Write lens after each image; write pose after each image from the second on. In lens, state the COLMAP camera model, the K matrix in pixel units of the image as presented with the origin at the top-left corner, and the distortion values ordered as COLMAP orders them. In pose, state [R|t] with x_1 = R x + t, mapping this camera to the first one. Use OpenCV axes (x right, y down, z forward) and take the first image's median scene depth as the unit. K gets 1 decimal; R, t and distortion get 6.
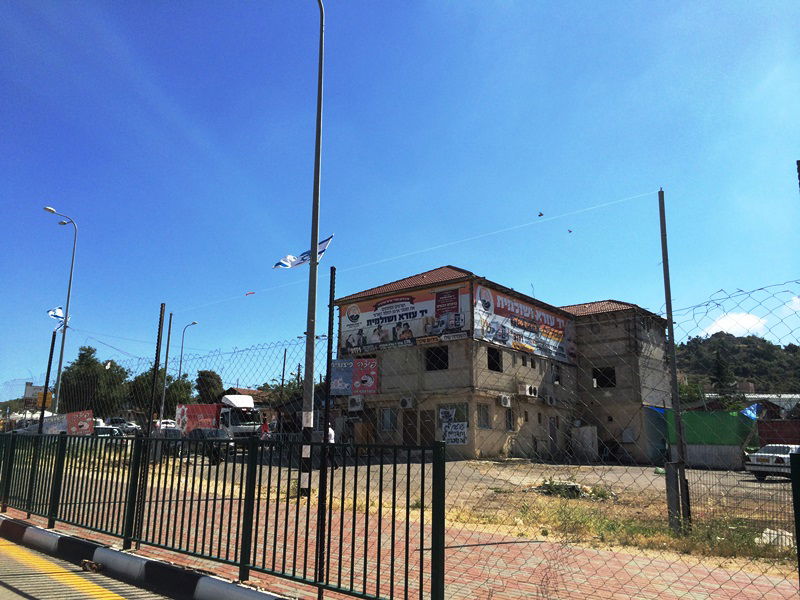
lens RADIAL K [[671.7, 0, 400.0], [0, 671.7, 300.0], [0, 0, 1]] dist [0.091287, -0.247630]
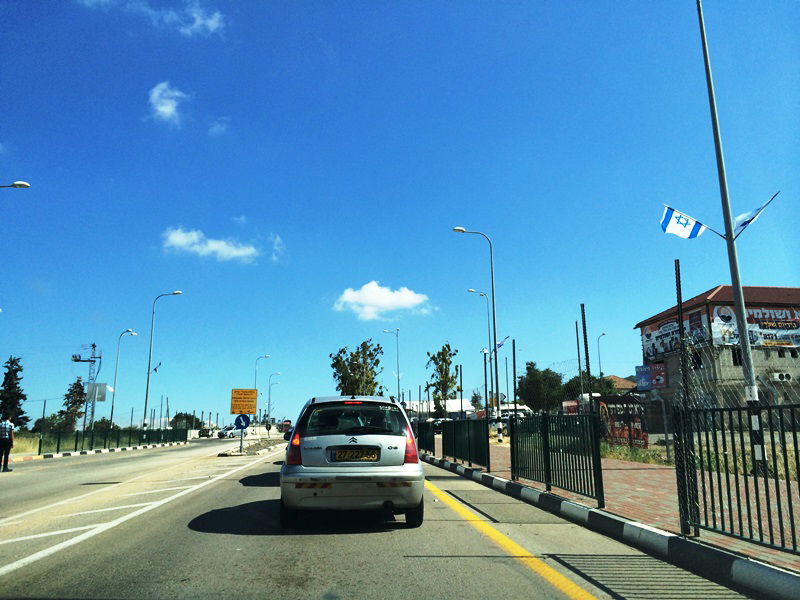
lens RADIAL K [[671.7, 0, 400.0], [0, 671.7, 300.0], [0, 0, 1]] dist [0.091287, -0.247630]
pose [[0.731004, -0.153417, -0.664904, 0.530335], [0.167049, 0.984983, -0.043615, -0.075914], [0.661610, -0.079188, 0.745655, -0.431356]]
